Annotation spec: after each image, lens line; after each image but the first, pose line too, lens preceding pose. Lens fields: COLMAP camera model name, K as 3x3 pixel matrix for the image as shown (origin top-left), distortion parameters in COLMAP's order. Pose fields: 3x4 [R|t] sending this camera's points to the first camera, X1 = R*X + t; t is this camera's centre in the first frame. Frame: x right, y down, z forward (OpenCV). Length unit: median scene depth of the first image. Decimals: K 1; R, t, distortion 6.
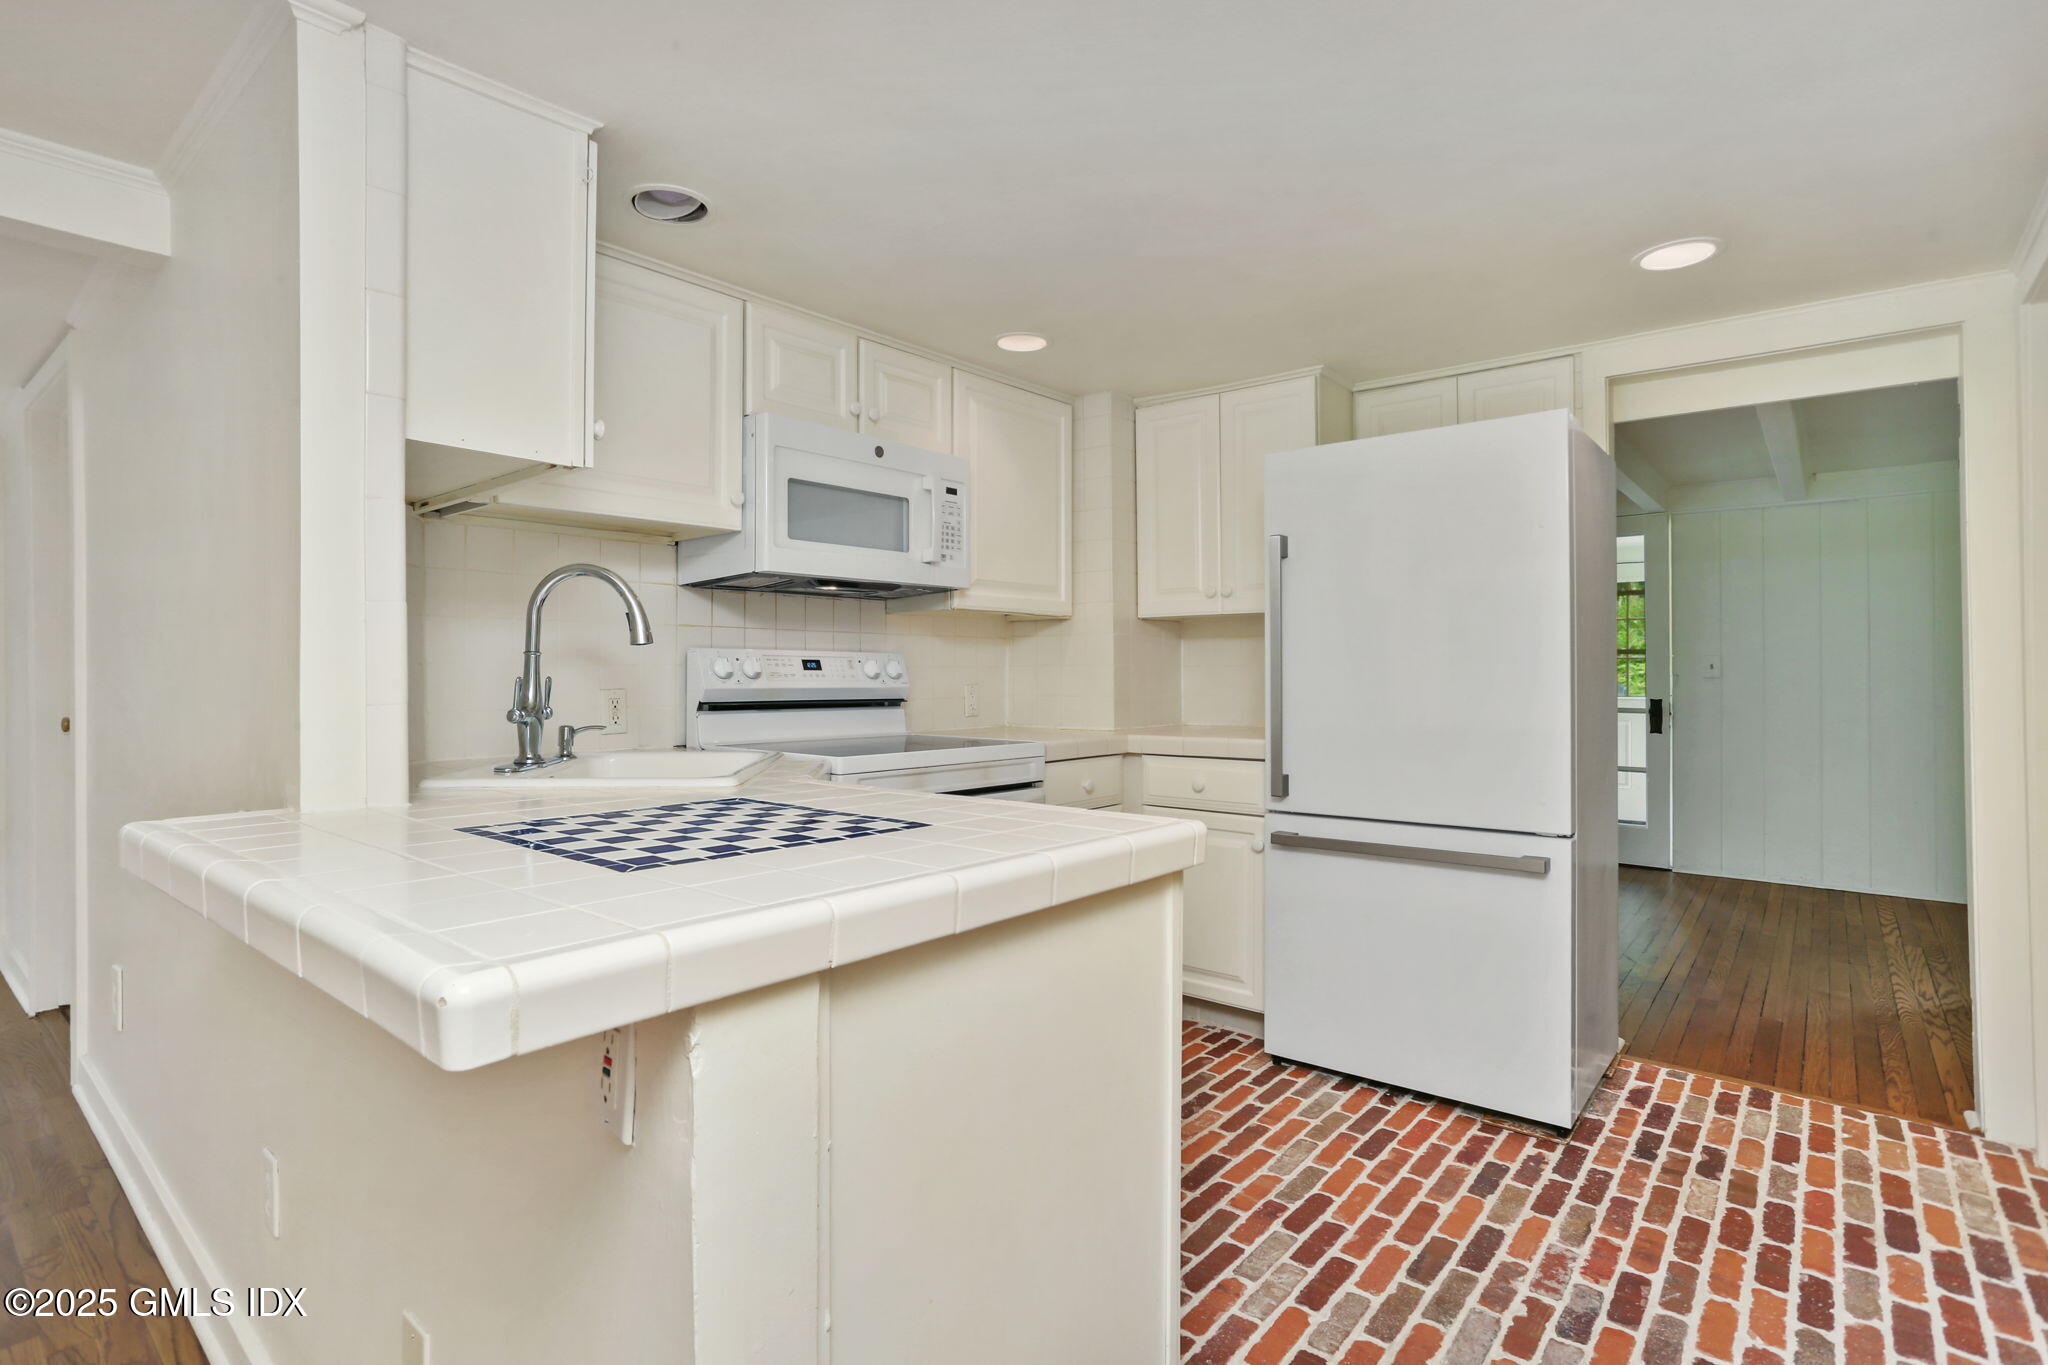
lens RADIAL K [[995.8, 0, 1019.1], [0, 995.8, 672.2], [0, 0, 1]] dist [-0.063776, 0.041433]
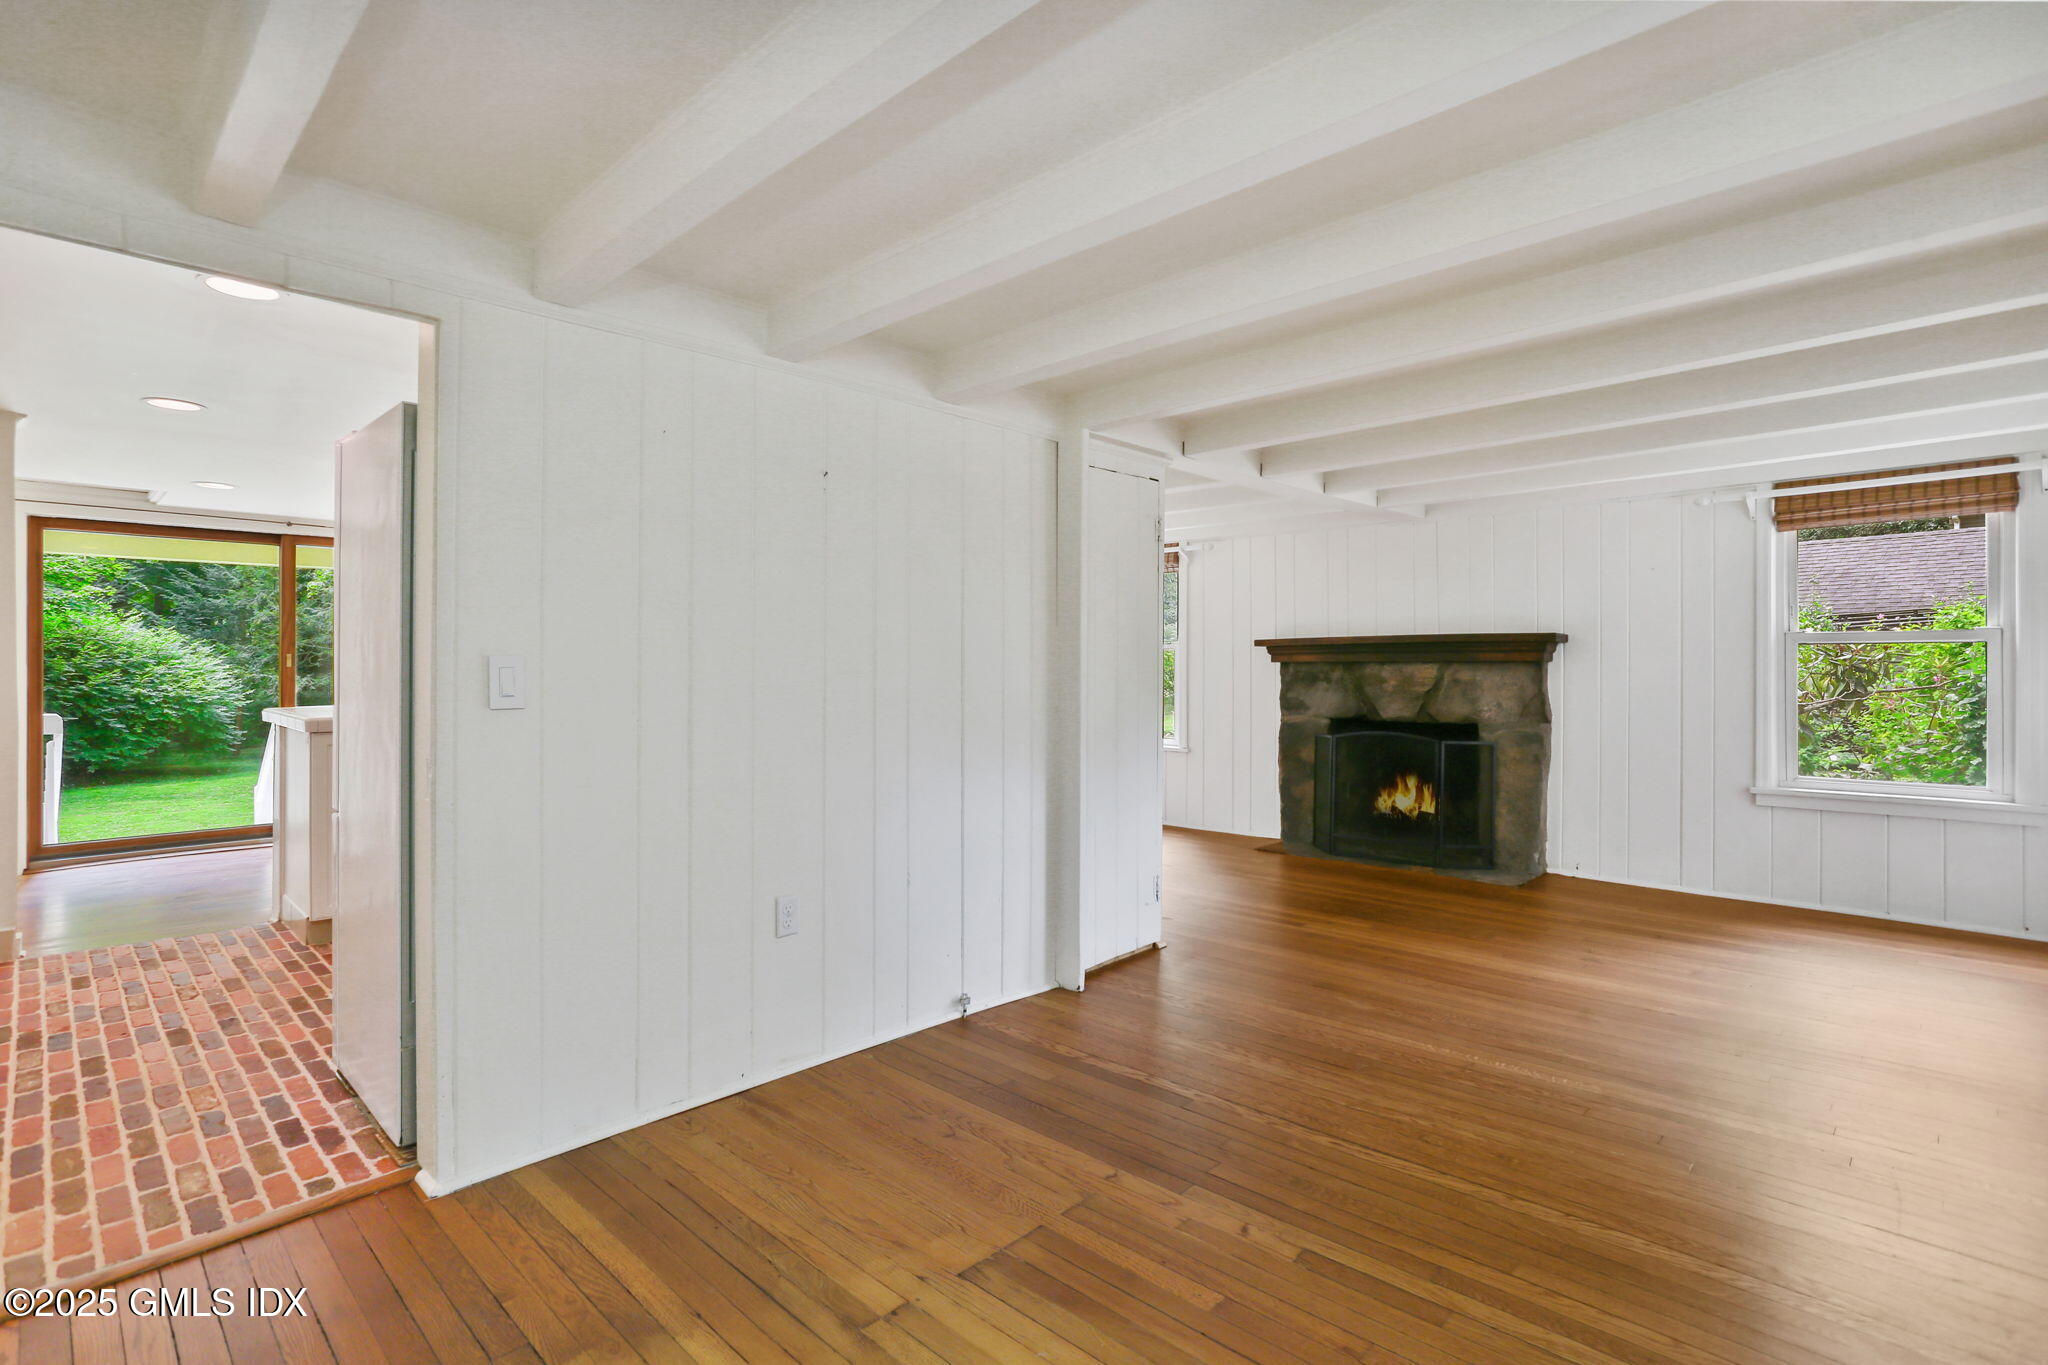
lens RADIAL K [[984.2, 0, 1010.8], [0, 984.2, 658.9], [0, 0, 1]] dist [-0.049981, 0.029325]
pose [[-0.074613, -0.002091, -0.997210, 1.519310], [0.000661, 0.999997, -0.002146, -0.004920], [0.997212, -0.000819, -0.074612, 1.740130]]
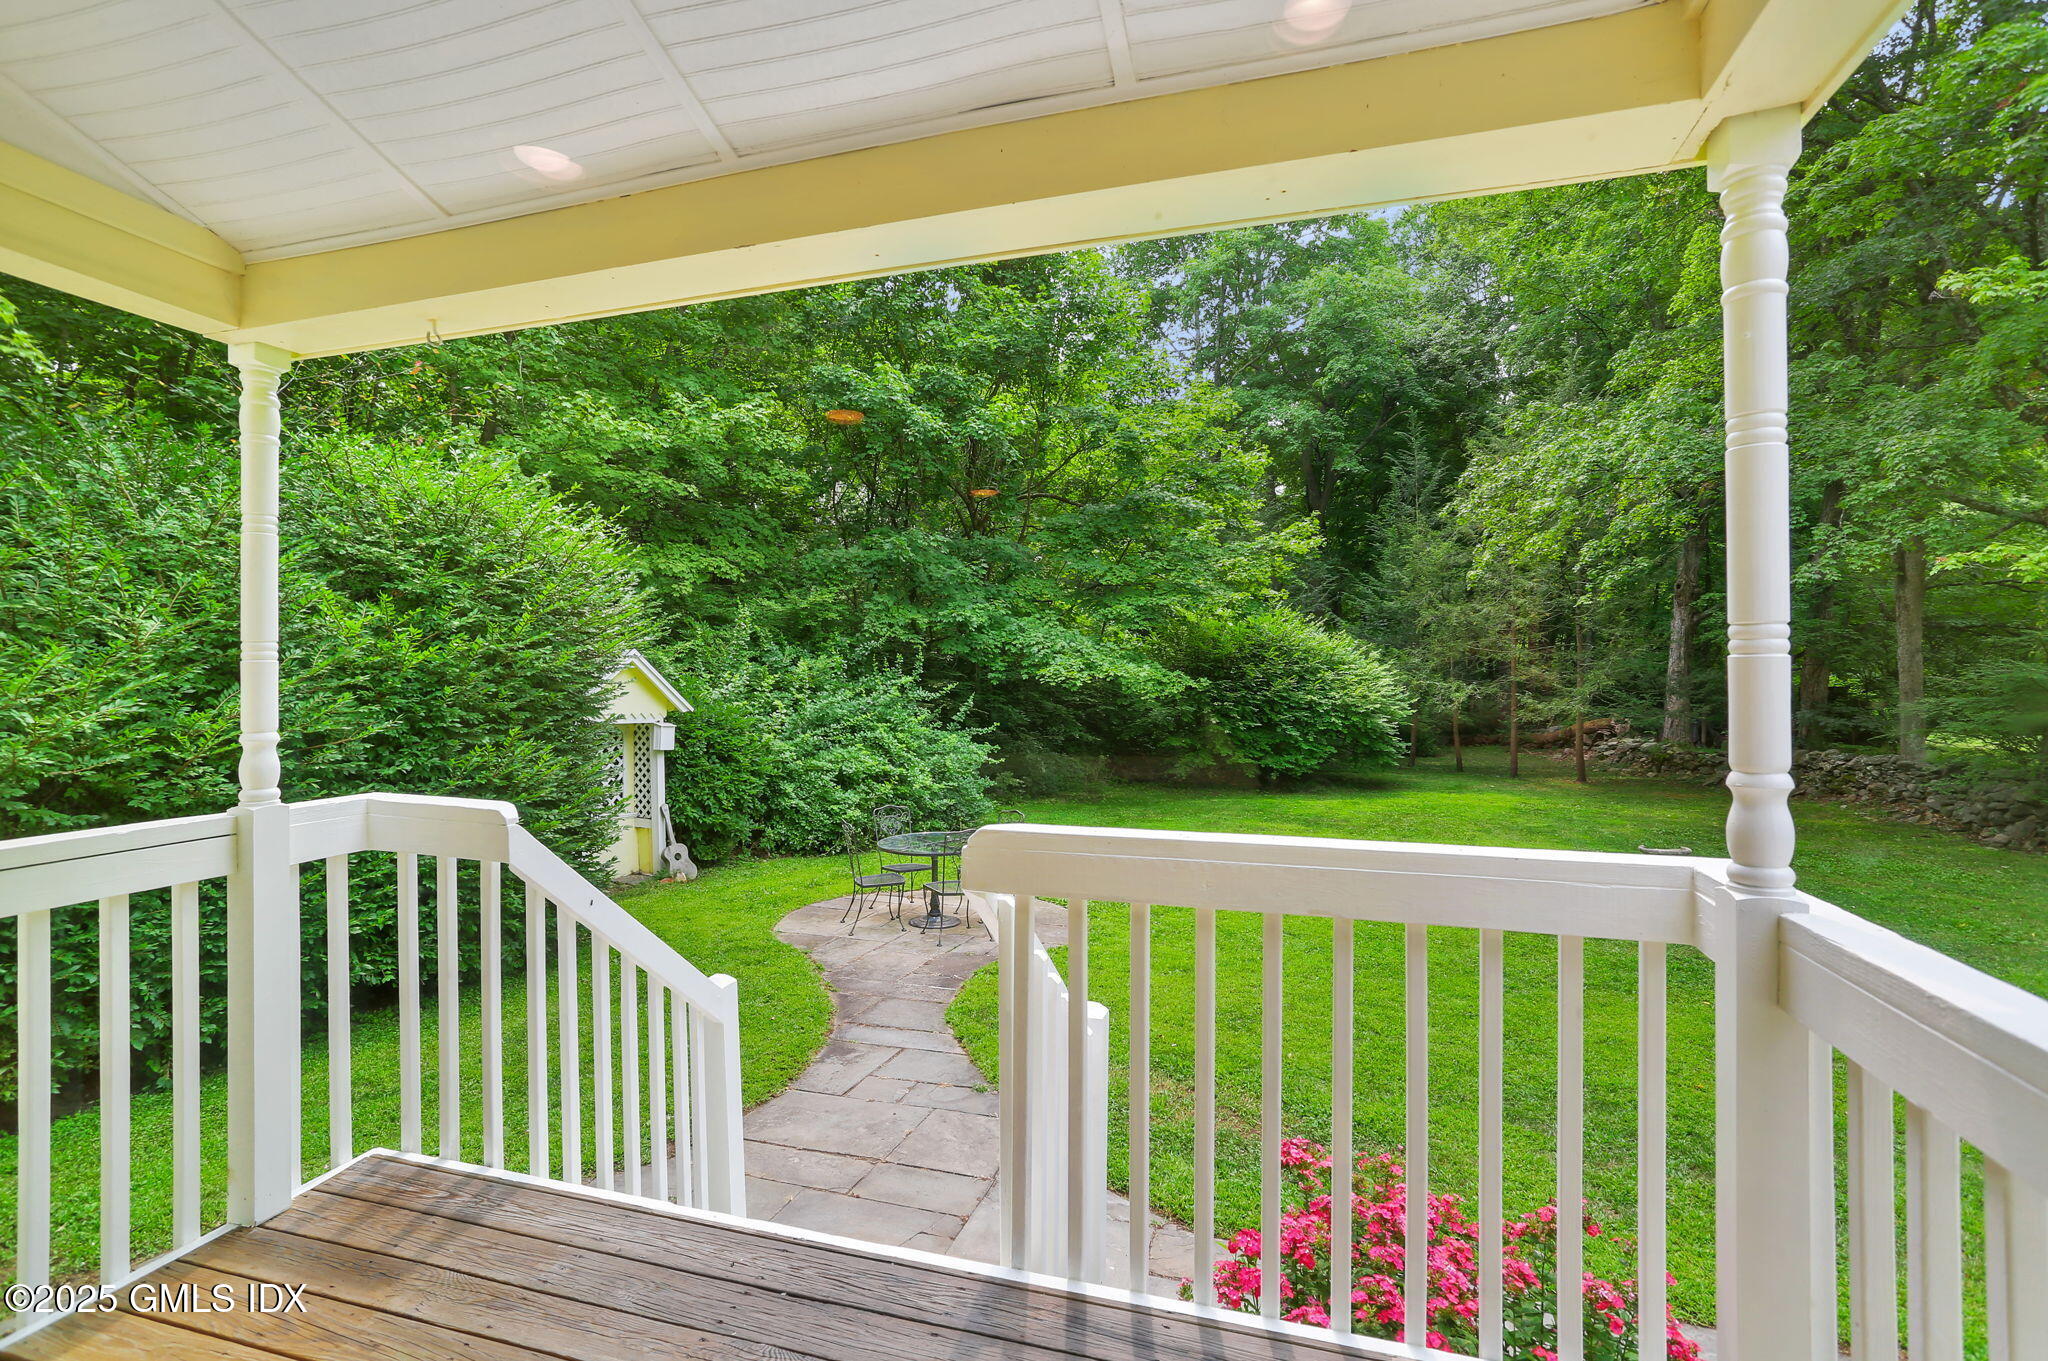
lens RADIAL K [[992.9, 0, 1016.5], [0, 992.9, 684.9], [0, 0, 1]] dist [-0.054864, 0.035194]
pose [[-0.921004, 0.011837, -0.389374, -1.002966], [0.006438, 0.999864, 0.015168, 0.001107], [0.389501, 0.011463, -0.920955, 0.064139]]
